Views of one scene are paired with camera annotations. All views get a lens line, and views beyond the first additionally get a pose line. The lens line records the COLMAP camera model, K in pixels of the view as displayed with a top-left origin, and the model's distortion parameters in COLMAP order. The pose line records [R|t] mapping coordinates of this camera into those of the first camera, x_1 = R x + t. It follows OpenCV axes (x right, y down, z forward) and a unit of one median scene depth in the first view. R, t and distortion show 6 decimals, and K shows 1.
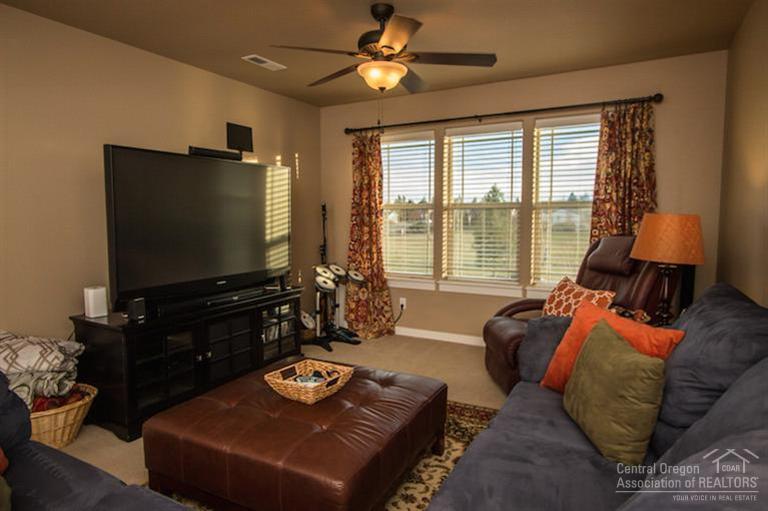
lens RADIAL K [[457.7, 0, 380.9], [0, 457.7, 251.7], [0, 0, 1]] dist [-0.004314, 0.000156]
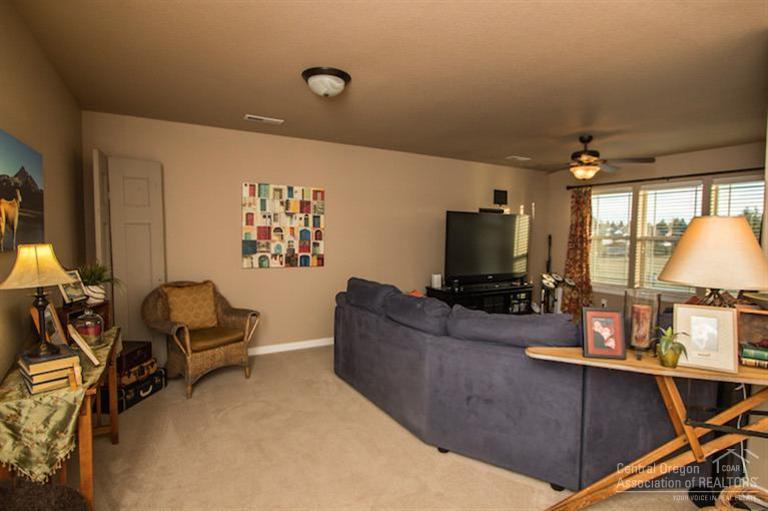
lens RADIAL K [[400.8, 0, 387.5], [0, 400.8, 249.0], [0, 0, 1]] dist [-0.016911, 0.000012]
pose [[0.870376, 0.037638, -0.490947, 0.068064], [-0.057629, 0.998008, -0.025657, 0.012440], [0.489003, 0.050623, 0.870812, -0.481897]]
